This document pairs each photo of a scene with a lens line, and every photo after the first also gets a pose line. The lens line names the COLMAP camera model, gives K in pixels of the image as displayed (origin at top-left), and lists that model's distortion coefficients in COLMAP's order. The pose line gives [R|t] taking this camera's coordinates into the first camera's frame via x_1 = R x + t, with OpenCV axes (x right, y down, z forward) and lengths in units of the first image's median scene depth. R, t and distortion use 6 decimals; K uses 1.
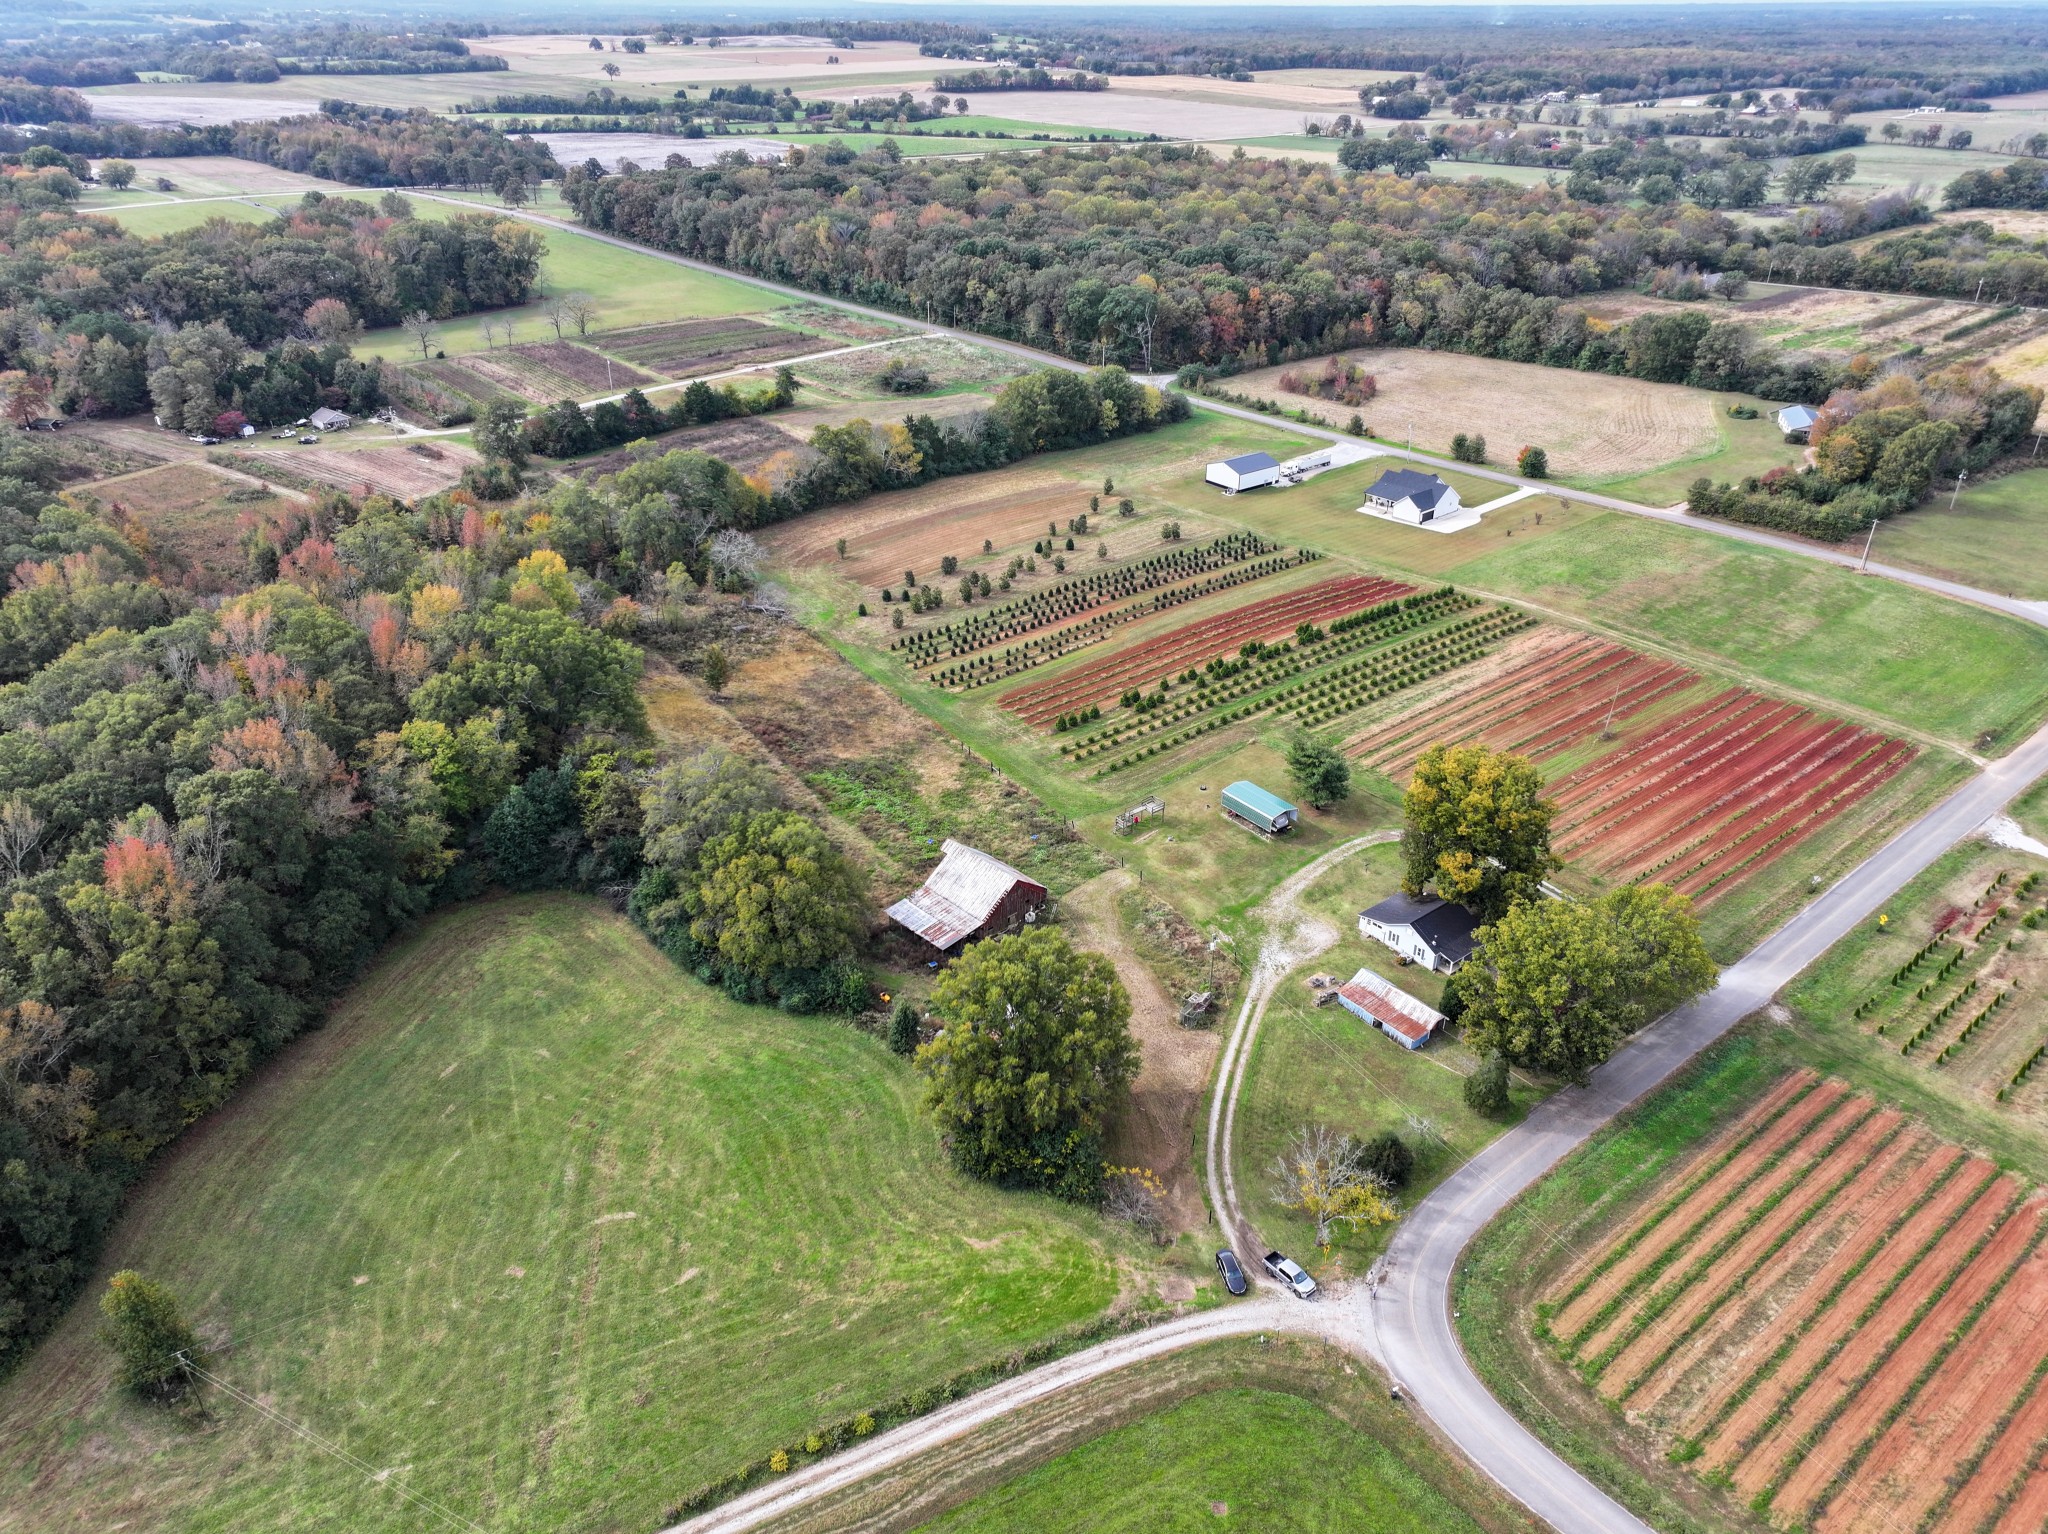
lens RADIAL K [[1450.7, 0, 1029.1], [0, 1450.7, 758.9], [0, 0, 1]] dist [0.006335, 0.005366]
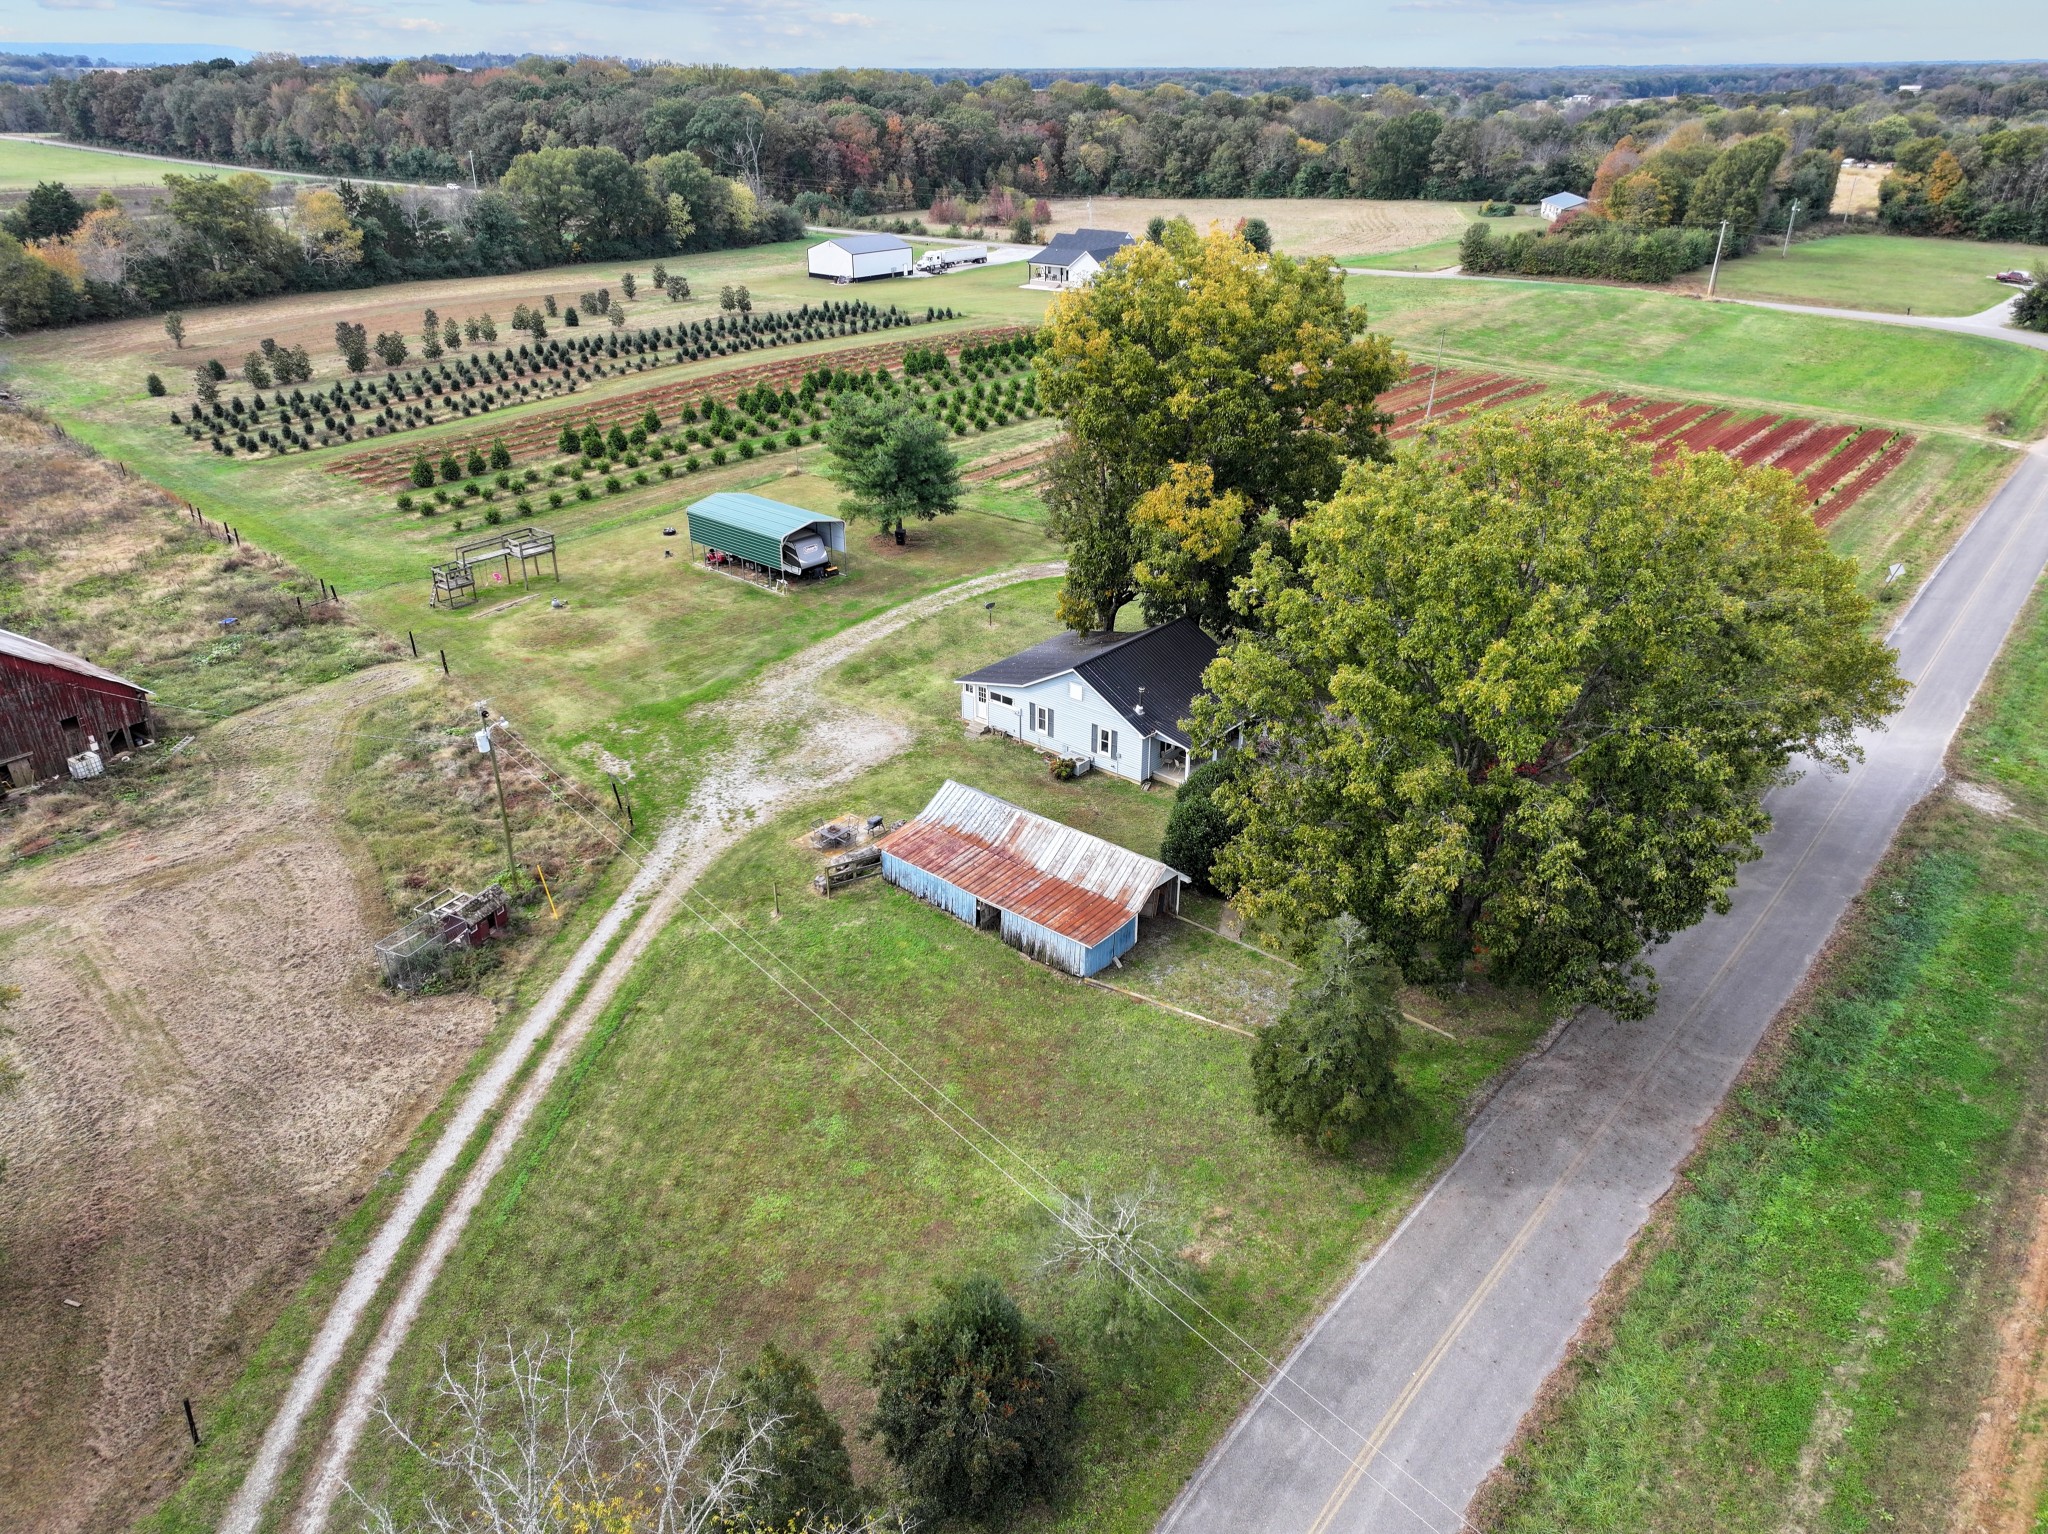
lens RADIAL K [[1450.7, 0, 1029.1], [0, 1450.7, 758.9], [0, 0, 1]] dist [0.006335, 0.005366]
pose [[0.982377, -0.084650, 0.166642, 0.167546], [0.090873, 0.995409, -0.030065, 0.133875], [-0.163332, 0.044679, 0.985559, 0.567075]]
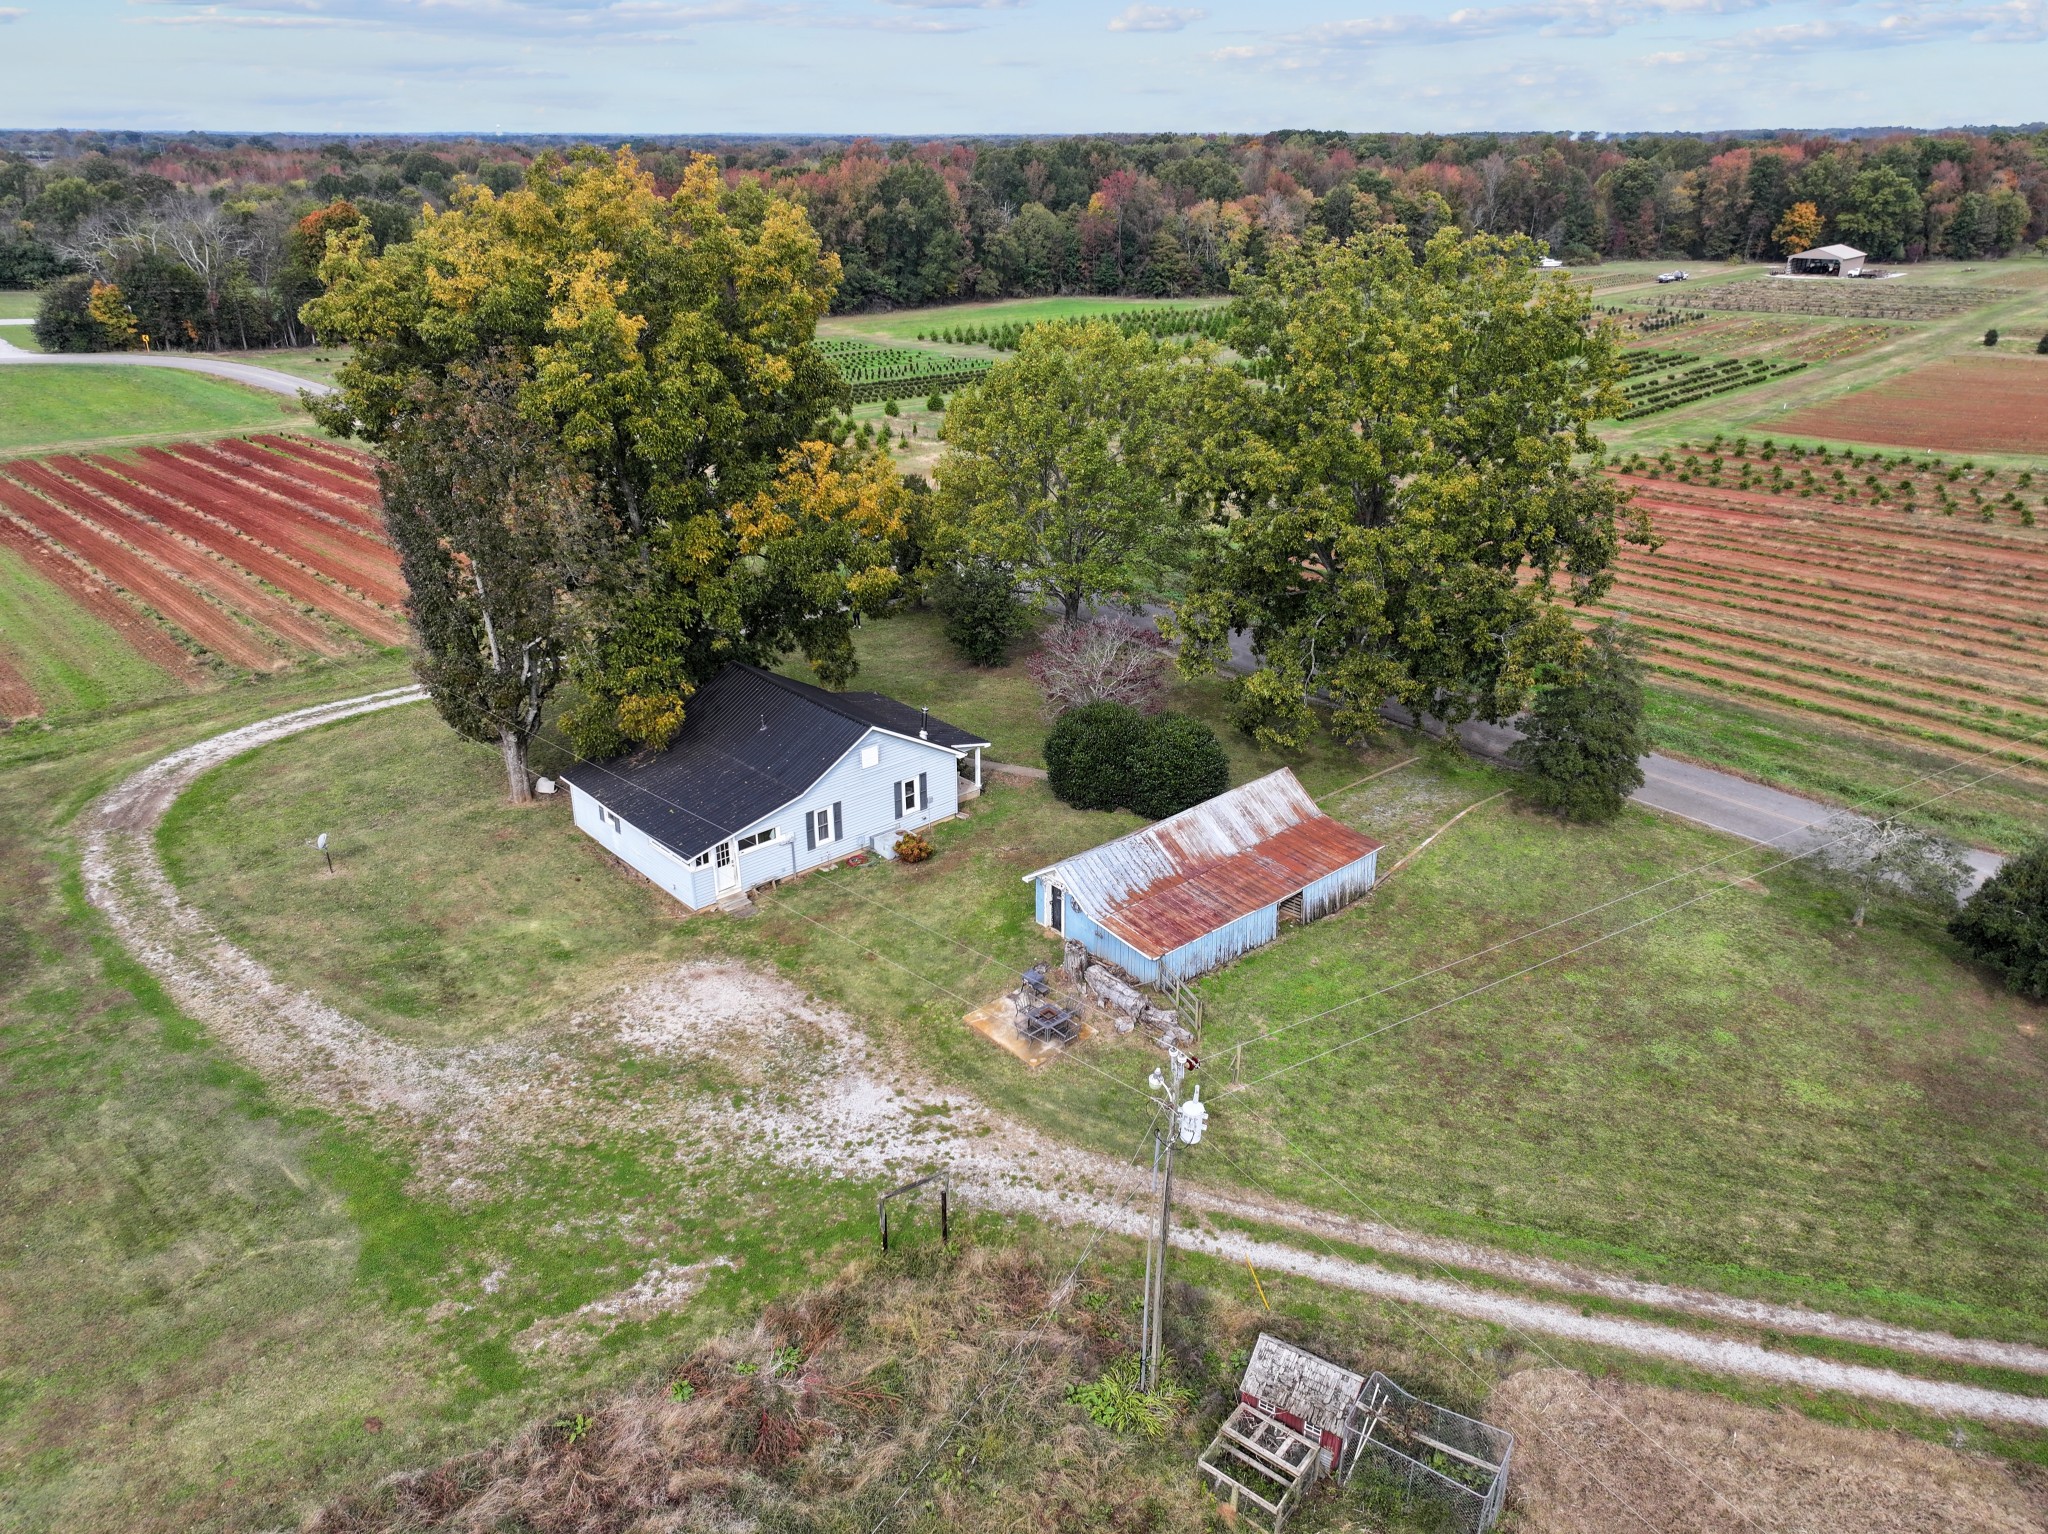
lens RADIAL K [[1450.7, 0, 1029.1], [0, 1450.7, 758.9], [0, 0, 1]] dist [0.006335, 0.005366]
pose [[-0.058157, -0.400816, 0.914311, -0.006368], [0.465084, 0.799523, 0.380078, 0.021246], [-0.883354, 0.447336, 0.139915, 0.846320]]
